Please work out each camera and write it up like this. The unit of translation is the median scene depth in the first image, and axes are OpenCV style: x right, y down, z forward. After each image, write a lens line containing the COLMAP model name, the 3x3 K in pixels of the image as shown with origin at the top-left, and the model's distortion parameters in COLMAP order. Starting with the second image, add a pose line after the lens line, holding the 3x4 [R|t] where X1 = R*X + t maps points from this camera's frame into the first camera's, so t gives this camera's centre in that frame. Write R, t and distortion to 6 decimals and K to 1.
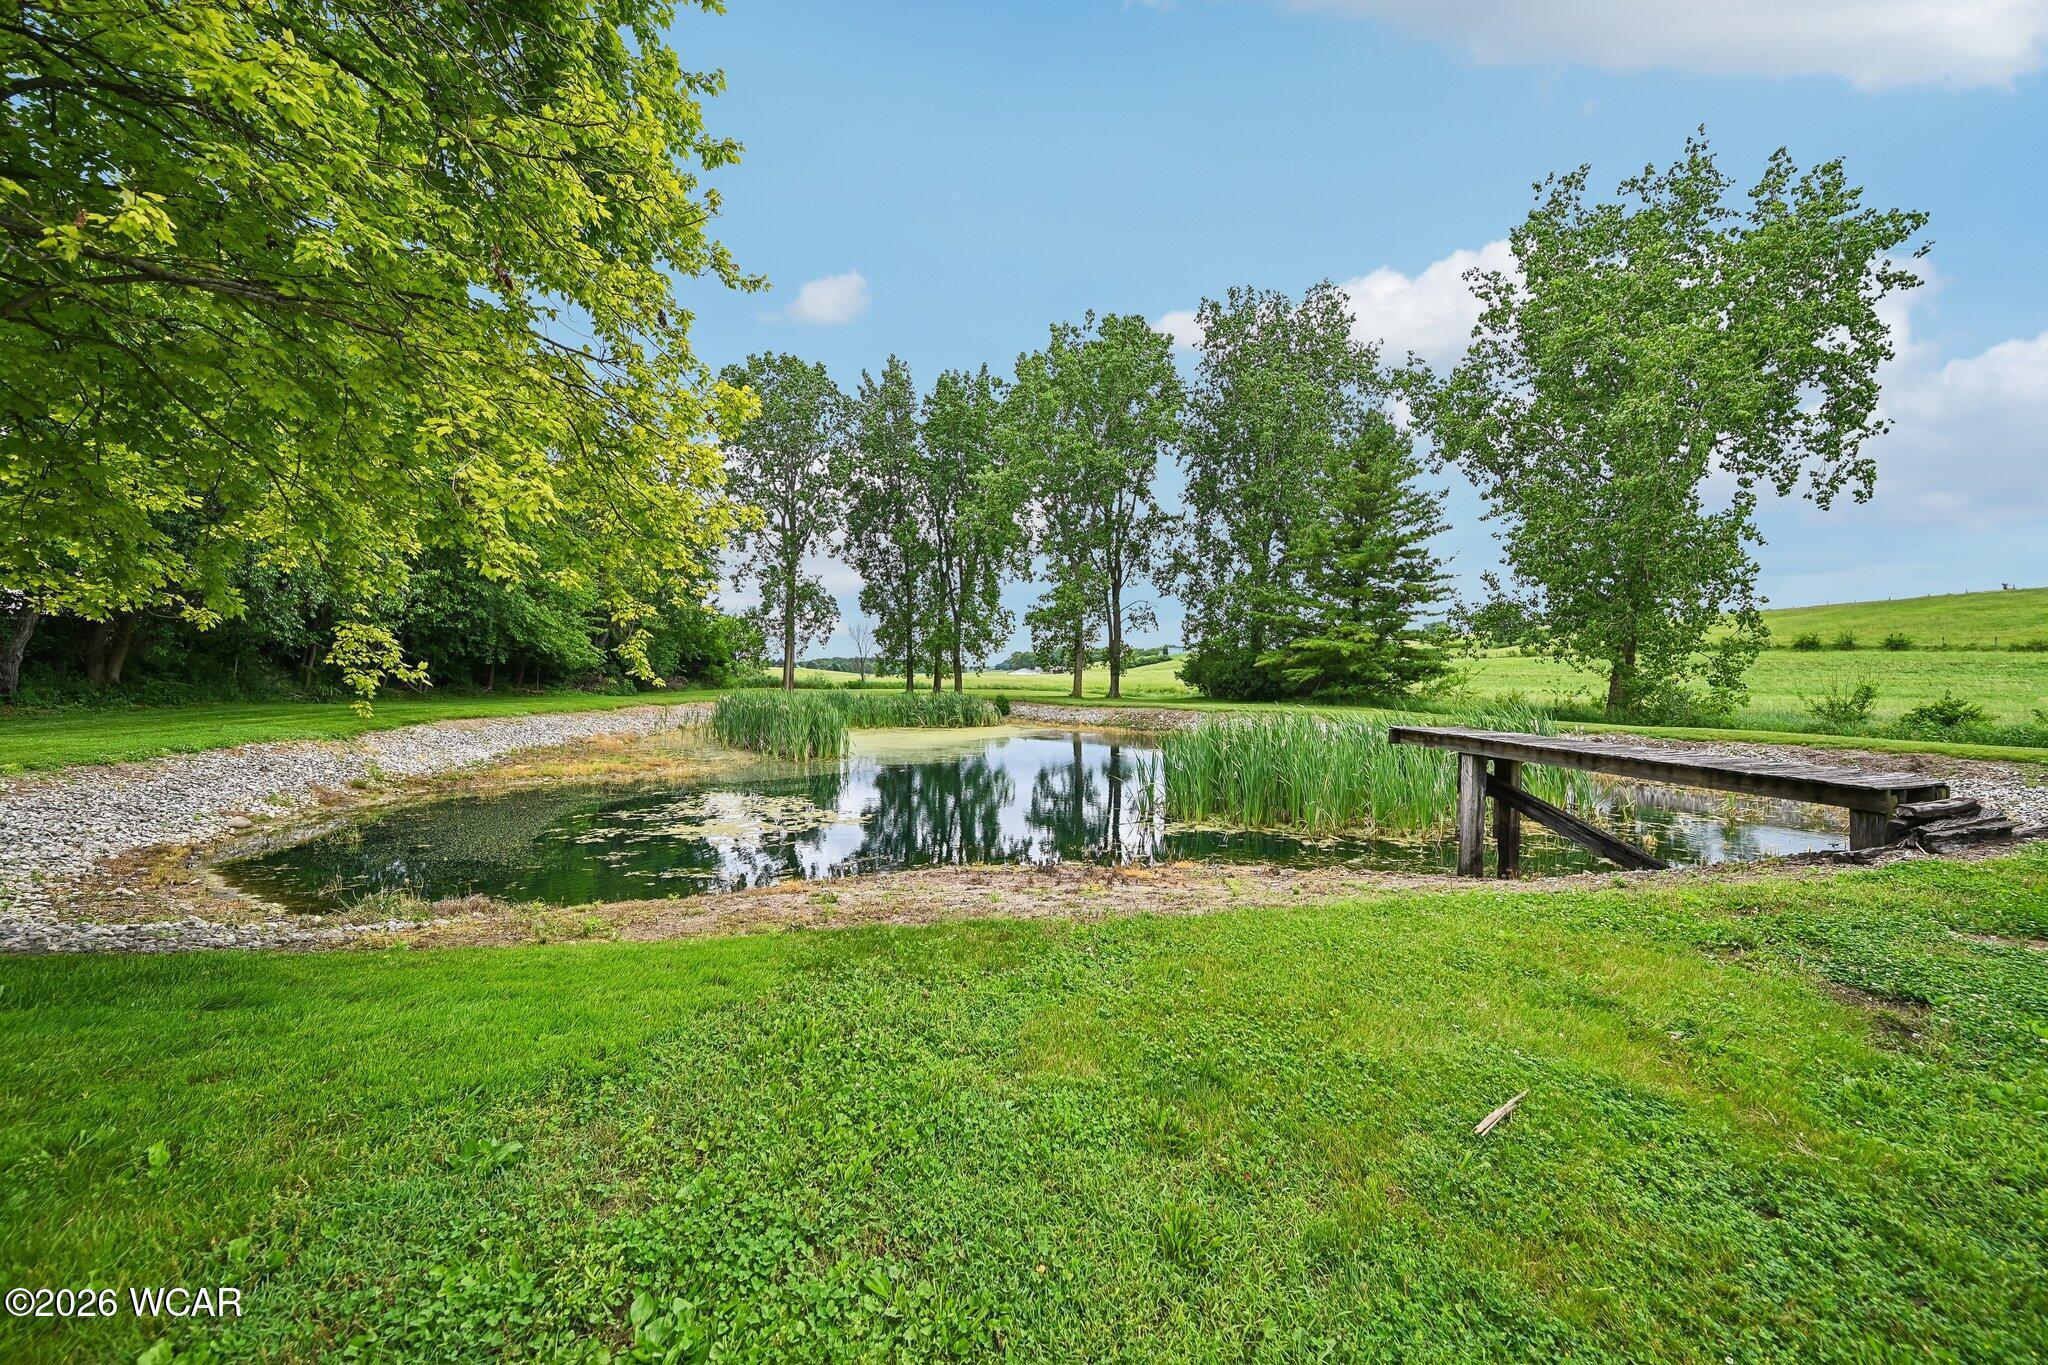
lens RADIAL K [[846.3, 0, 1027.6], [0, 846.3, 684.2], [0, 0, 1]] dist [0.000465, -0.000004]
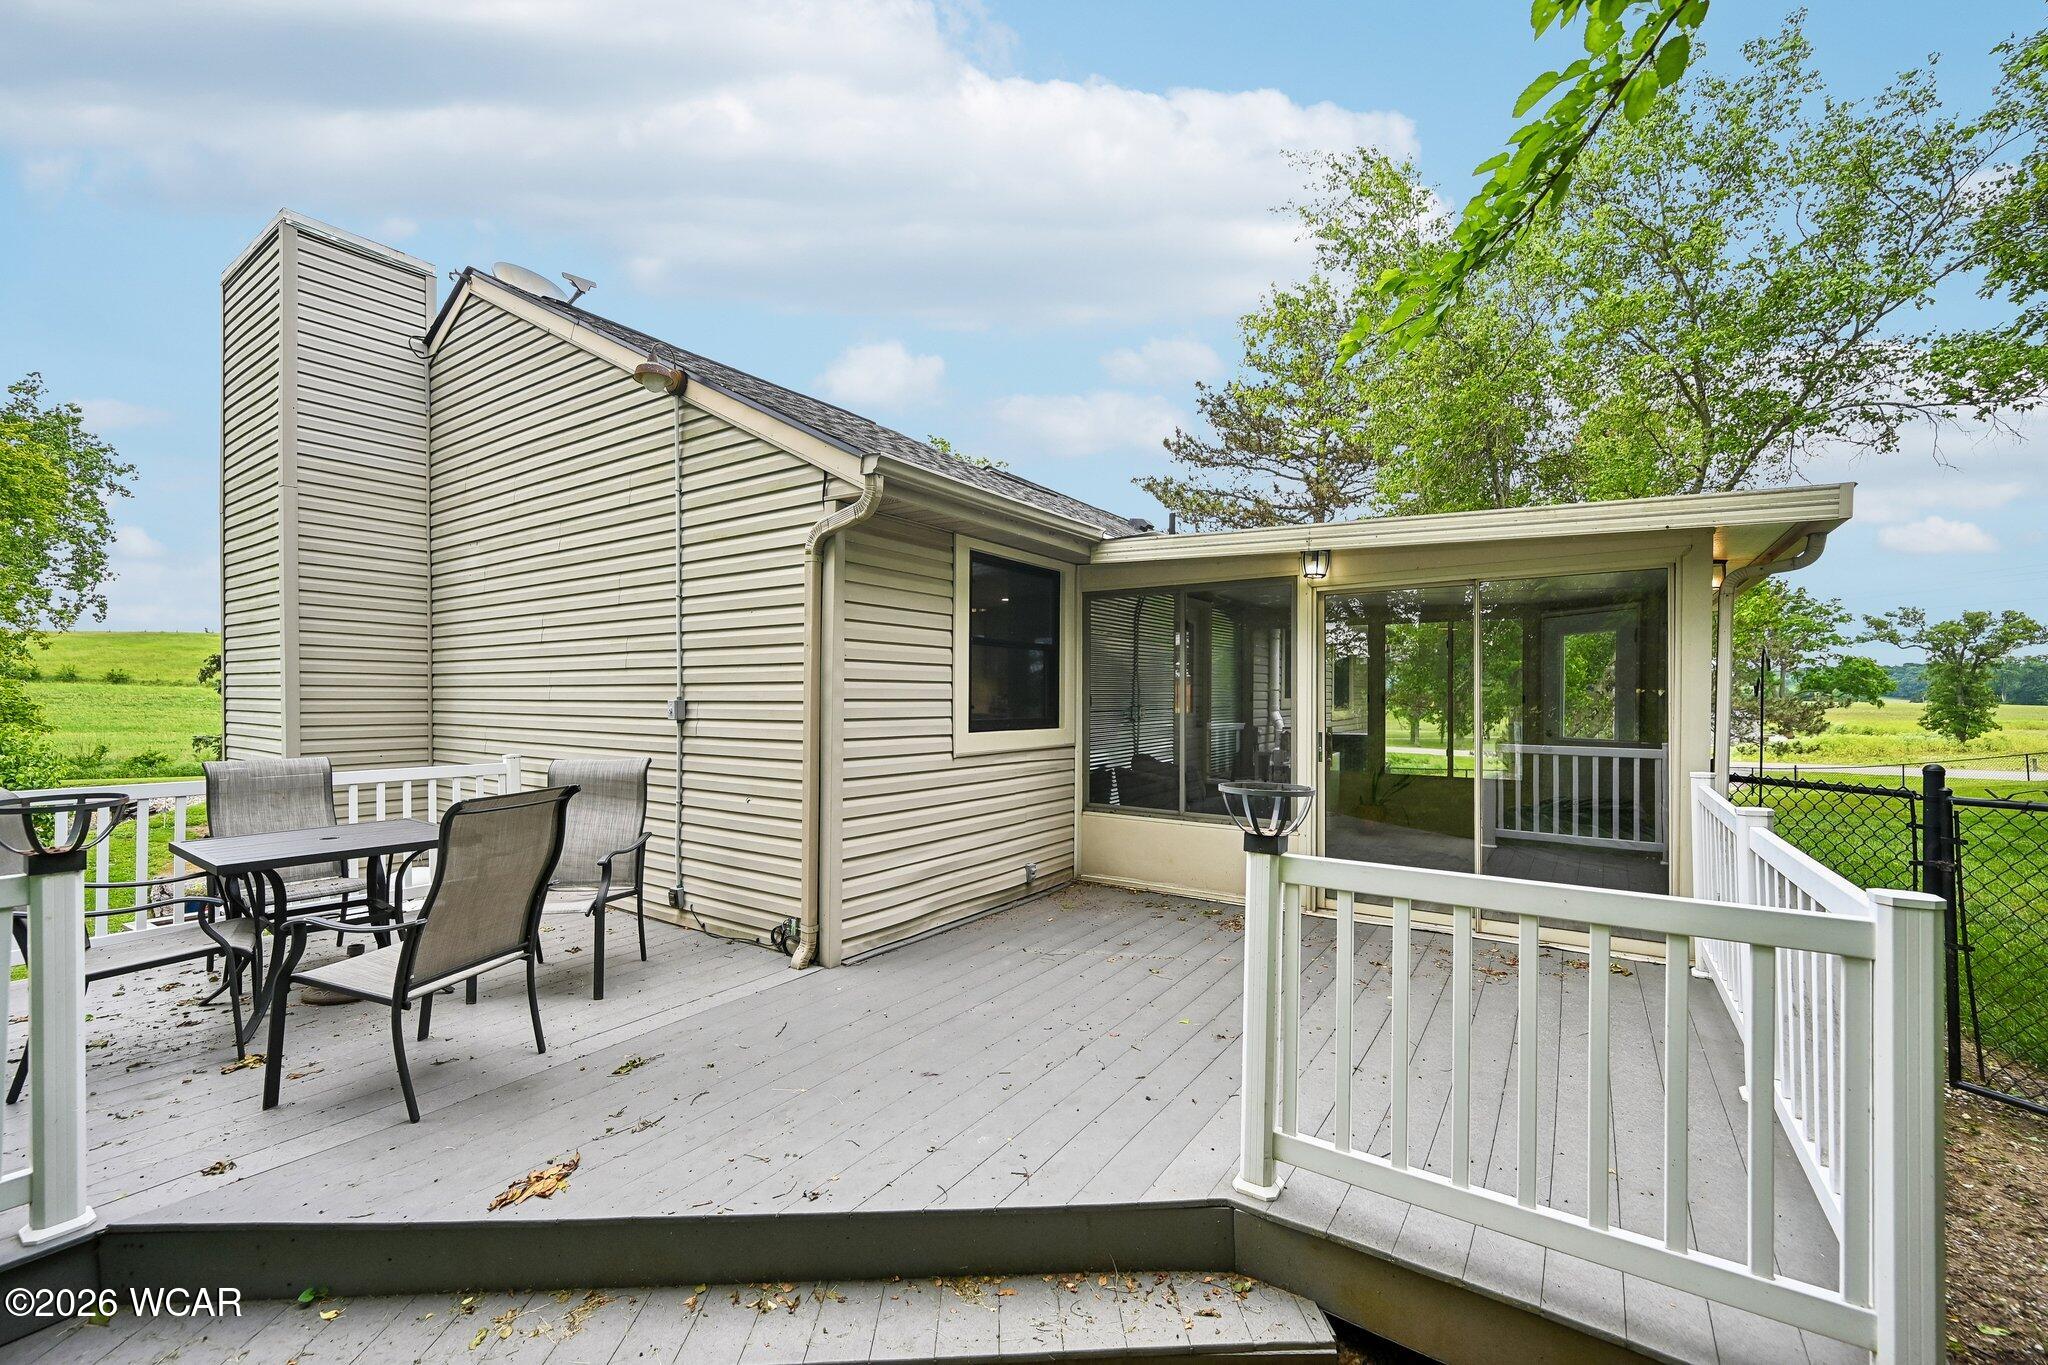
lens RADIAL K [[831.2, 0, 1024.0], [0, 831.2, 682.5], [0, 0, 1]] dist [-0.001210, -0.000356]
pose [[-0.058205, 0.006835, 0.998281, -0.193914], [0.012746, 0.999900, -0.006103, -0.022693], [-0.998223, 0.012369, -0.058286, -0.186561]]
